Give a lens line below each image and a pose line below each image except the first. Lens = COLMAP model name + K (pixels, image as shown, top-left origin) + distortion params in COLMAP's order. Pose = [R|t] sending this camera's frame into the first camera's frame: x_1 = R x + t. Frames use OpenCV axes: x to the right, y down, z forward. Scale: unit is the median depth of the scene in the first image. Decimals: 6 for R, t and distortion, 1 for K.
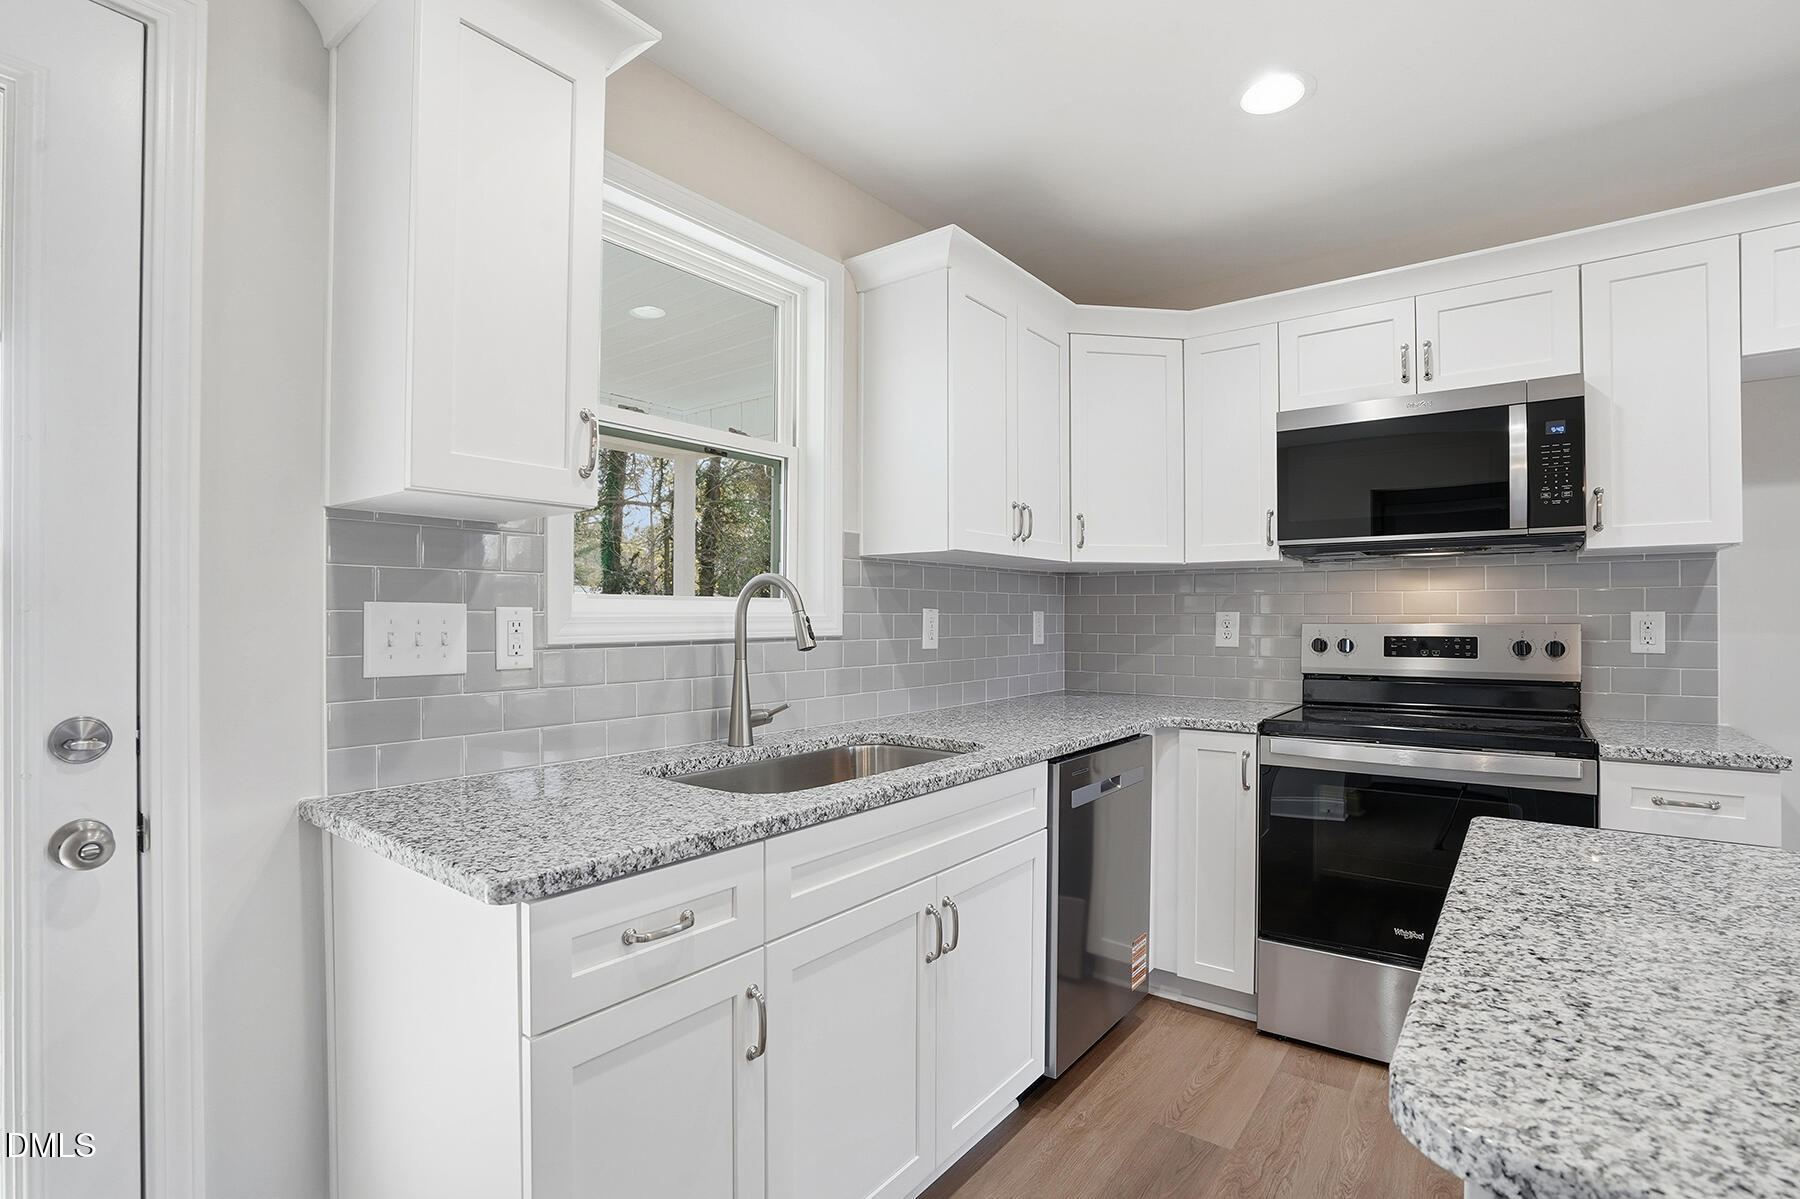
lens RADIAL K [[842.4, 0, 889.6], [0, 842.4, 611.9], [0, 0, 1]] dist [-0.060678, 0.024431]
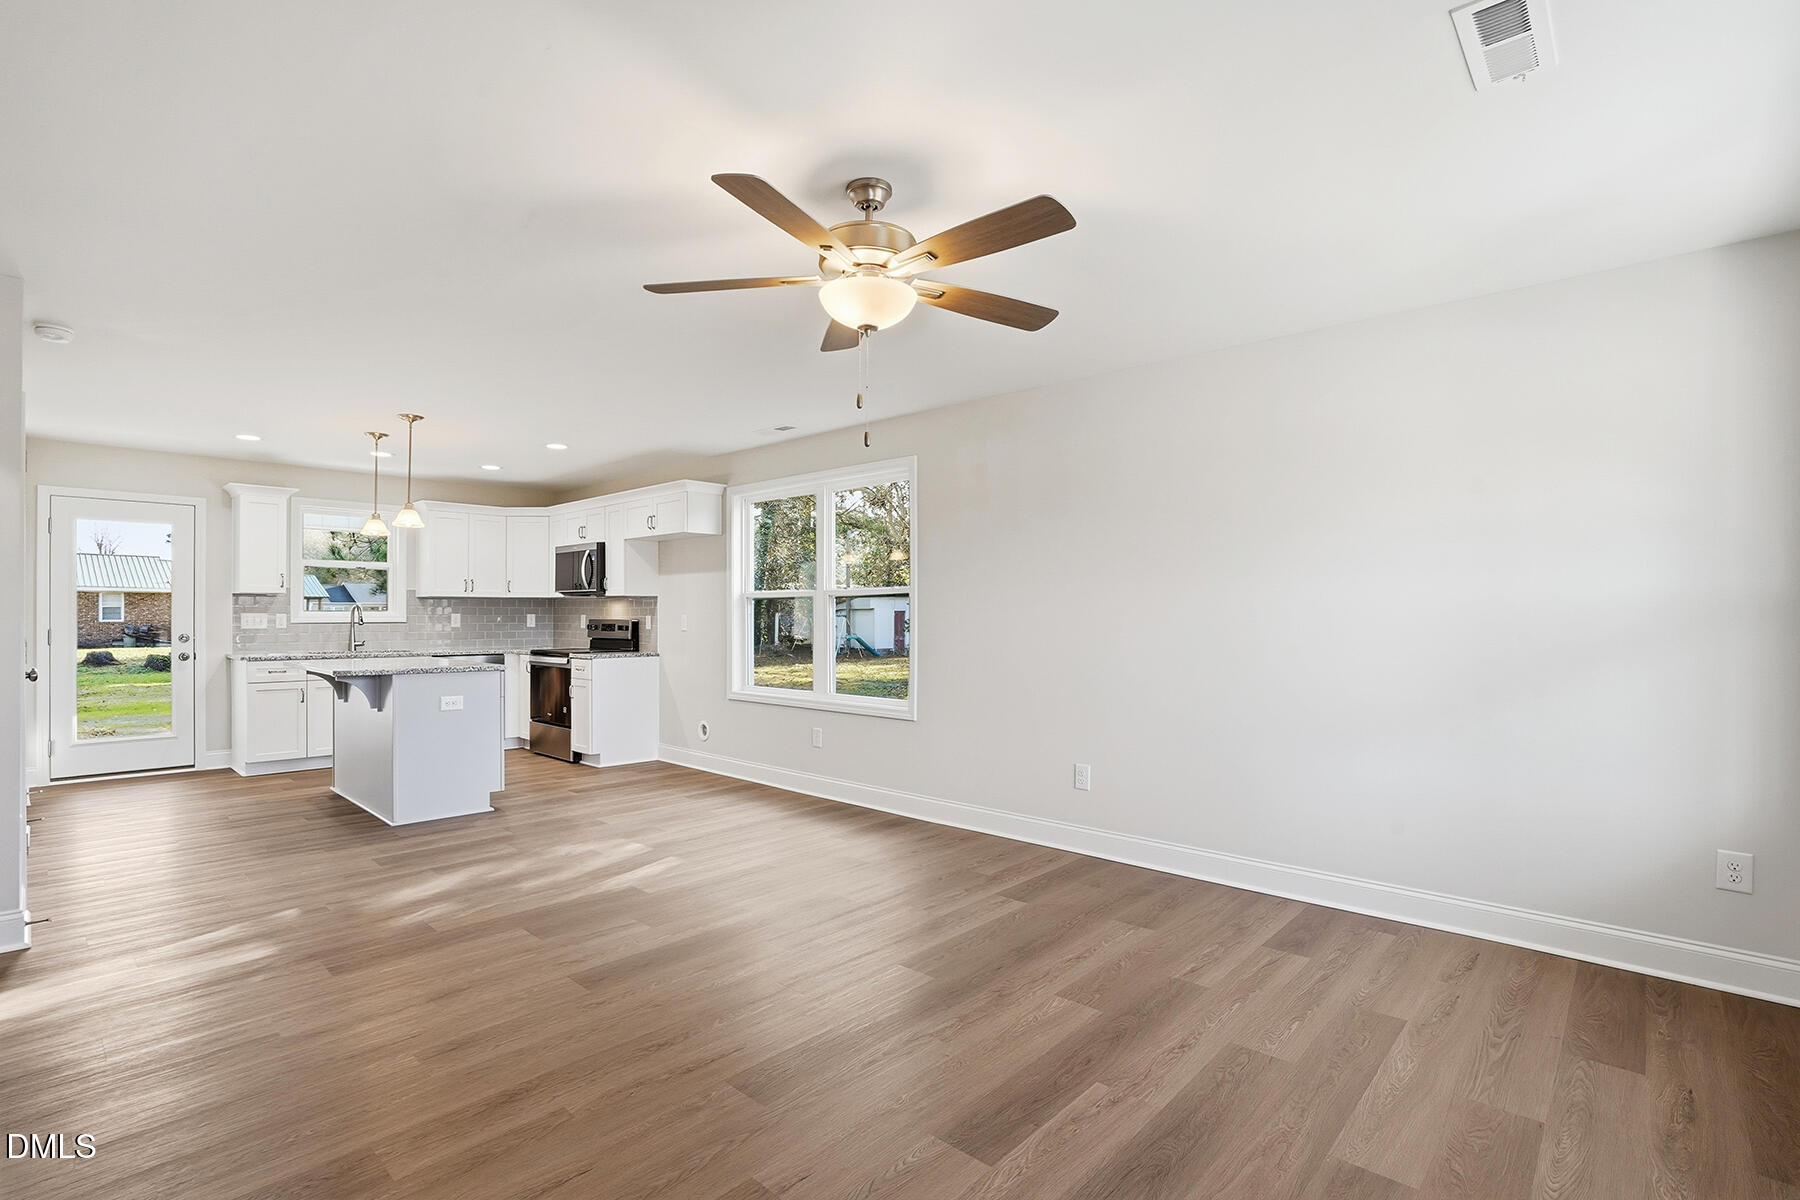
lens RADIAL K [[842.4, 0, 889.6], [0, 842.4, 612.4], [0, 0, 1]] dist [-0.060678, 0.024431]
pose [[0.995691, 0.002886, -0.092691, 2.167724], [-0.002641, 0.999993, 0.002766, -0.023899], [0.092698, -0.002509, 0.995691, -2.060421]]
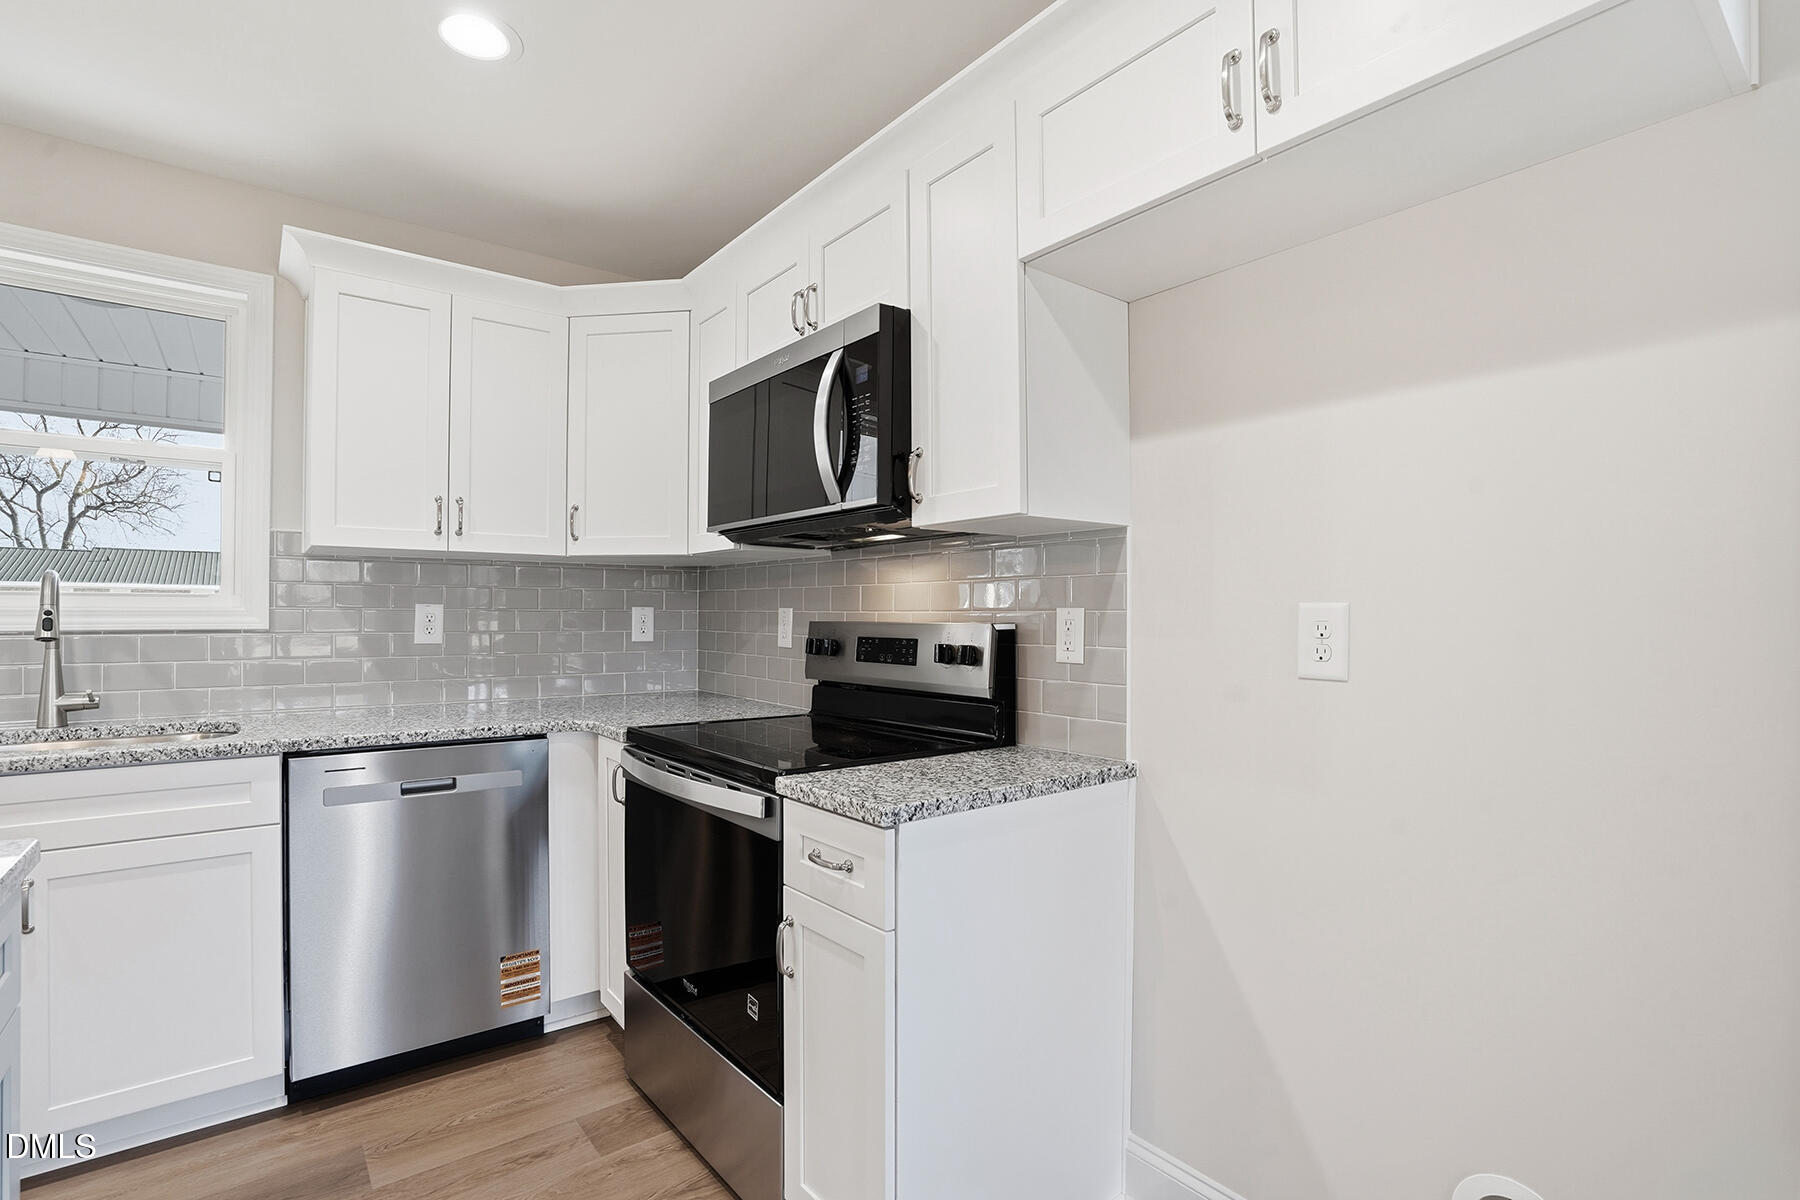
lens RADIAL K [[842.4, 0, 889.6], [0, 842.4, 612.4], [0, 0, 1]] dist [-0.060678, 0.024431]
pose [[0.969822, 0.003526, -0.243788, 0.987928], [-0.003176, 0.999993, 0.001828, 0.002999], [0.243793, -0.000999, 0.969827, 0.207454]]
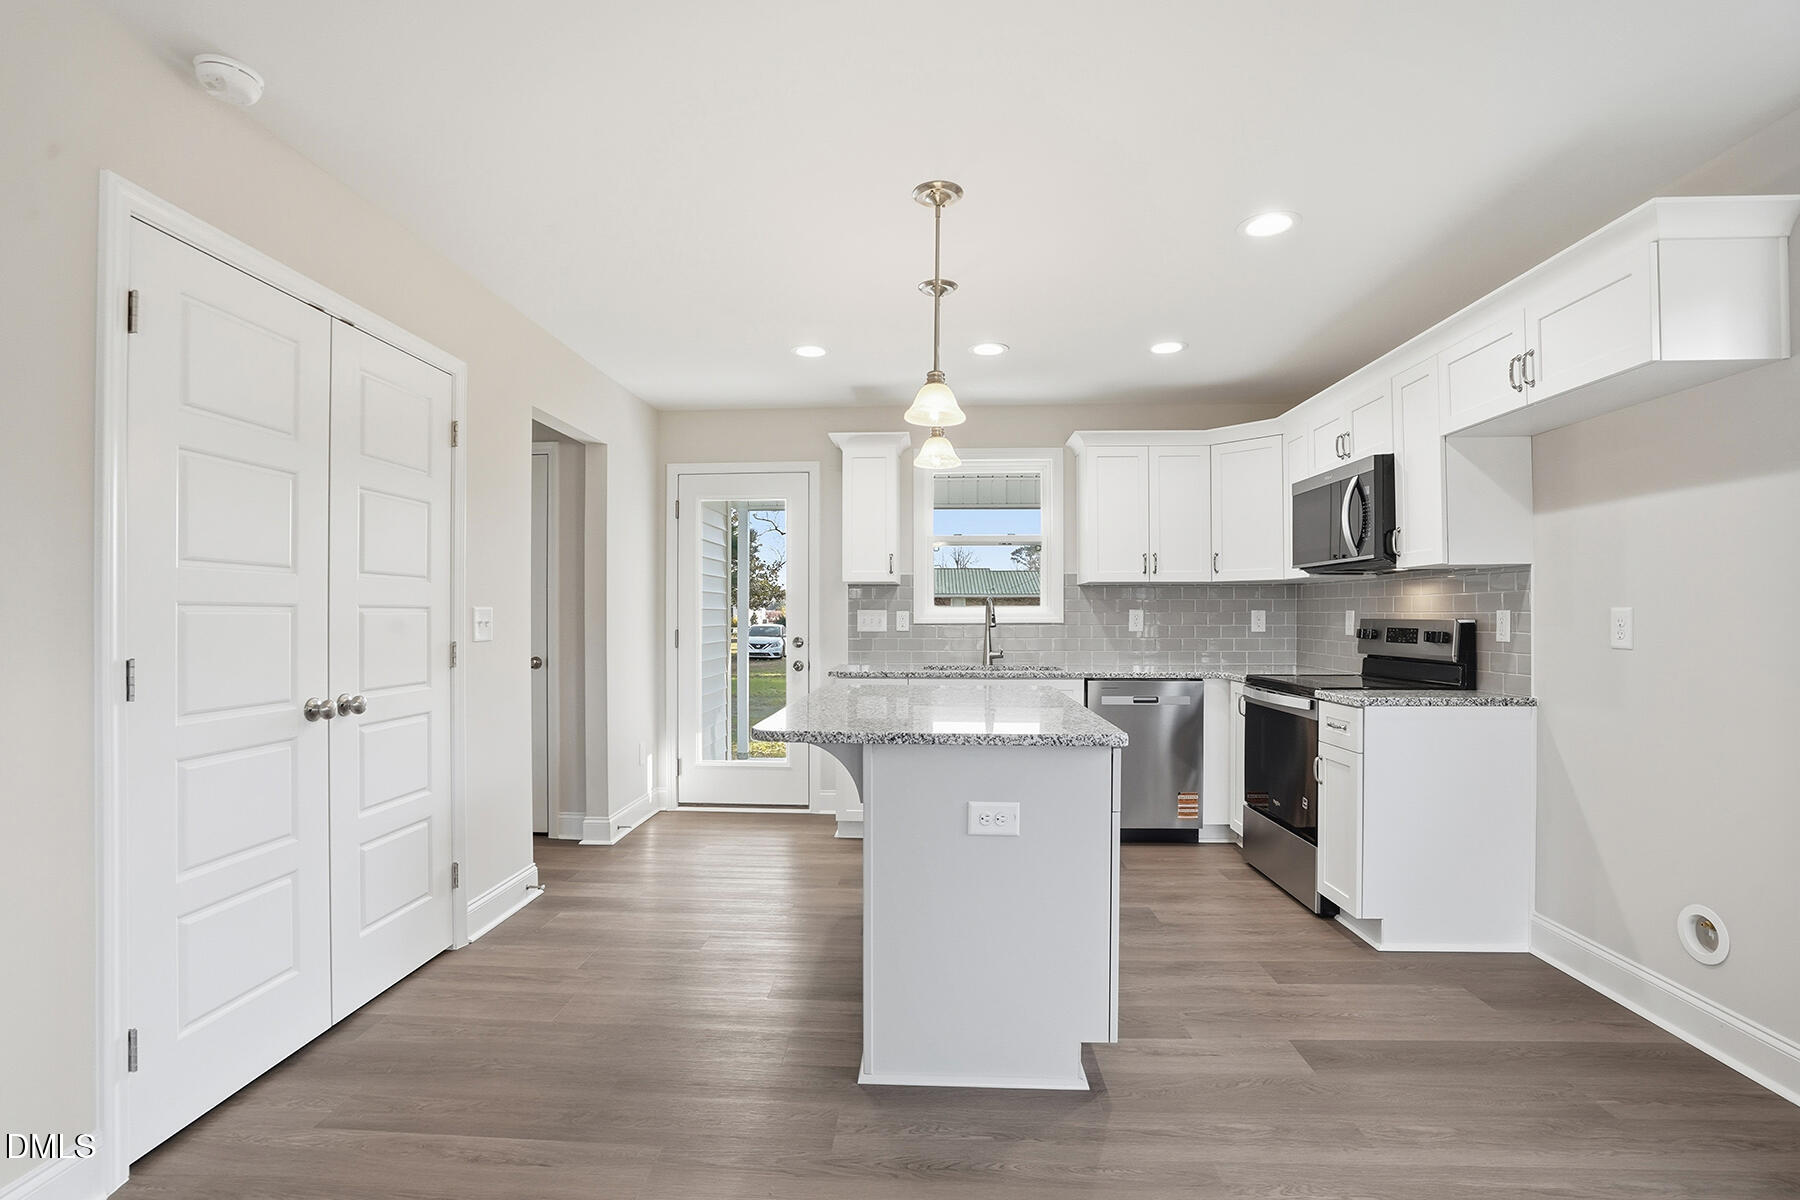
lens RADIAL K [[842.4, 0, 889.6], [0, 842.4, 612.4], [0, 0, 1]] dist [-0.060678, 0.024431]
pose [[0.568329, -0.001623, -0.822800, 1.501553], [0.005202, 0.999985, 0.001620, -0.004353], [0.822785, -0.005201, 0.568329, -0.585401]]
